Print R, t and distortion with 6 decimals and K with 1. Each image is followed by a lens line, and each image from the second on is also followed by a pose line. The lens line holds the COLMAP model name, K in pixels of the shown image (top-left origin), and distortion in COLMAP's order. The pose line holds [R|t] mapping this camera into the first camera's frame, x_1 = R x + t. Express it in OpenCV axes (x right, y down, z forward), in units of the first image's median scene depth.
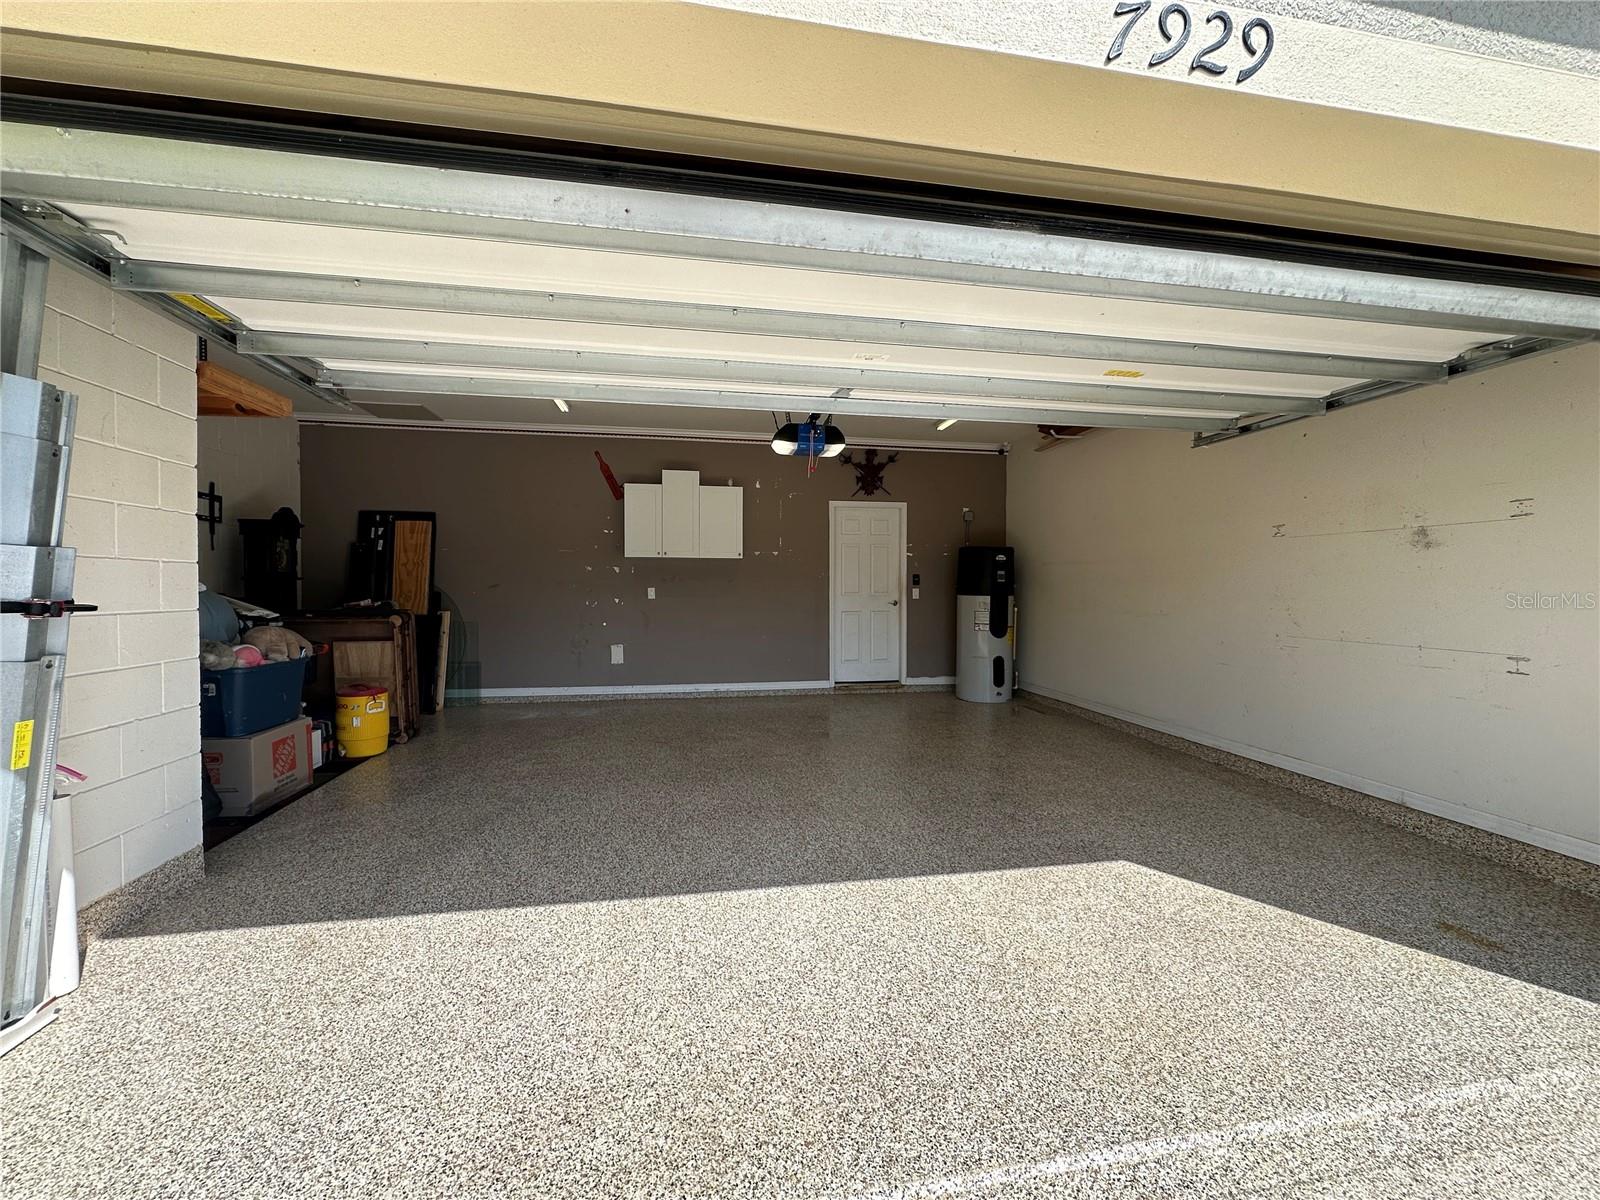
lens RADIAL K [[642.0, 0, 803.0], [0, 642.0, 595.2], [0, 0, 1]] dist [-0.003919, -0.000126]
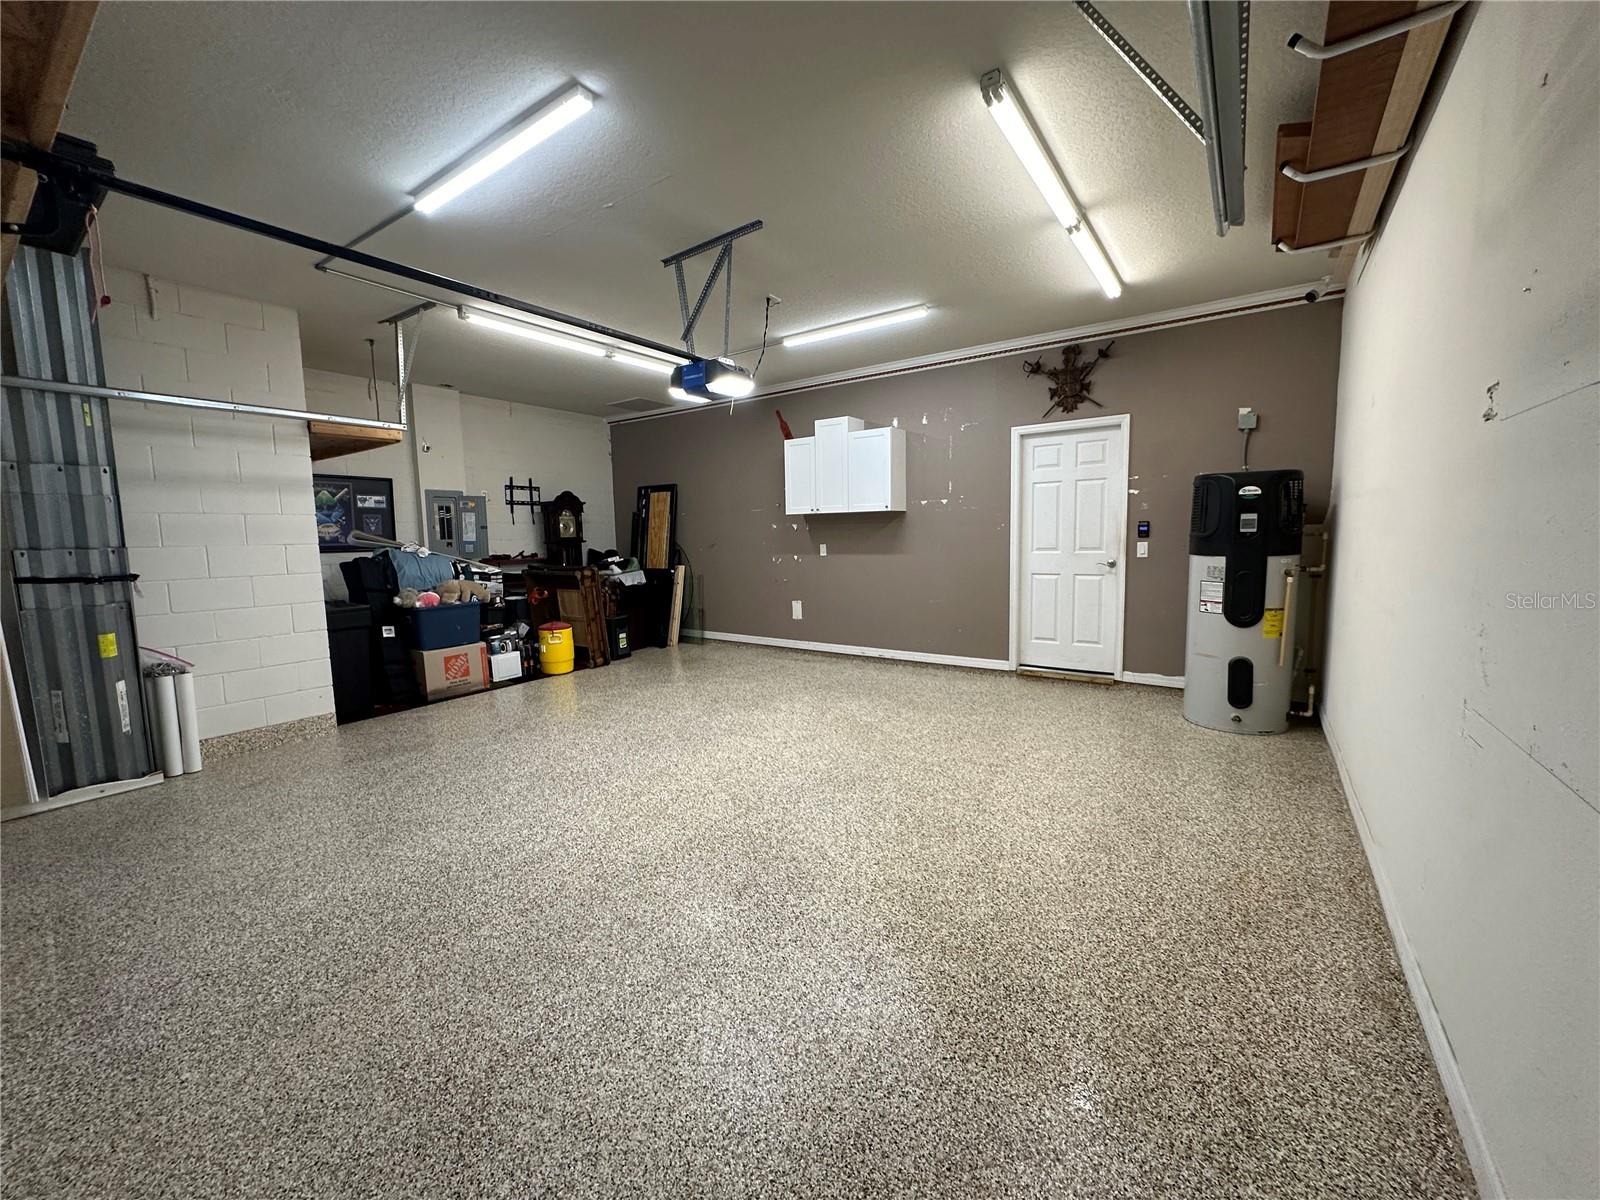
lens RADIAL K [[642.0, 0, 803.0], [0, 642.0, 595.2], [0, 0, 1]] dist [-0.003919, -0.000126]
pose [[0.696800, 0.053240, -0.715286, 0.463524], [0.012034, 0.996233, 0.085875, -0.019676], [0.717164, -0.068446, 0.693535, 0.309915]]
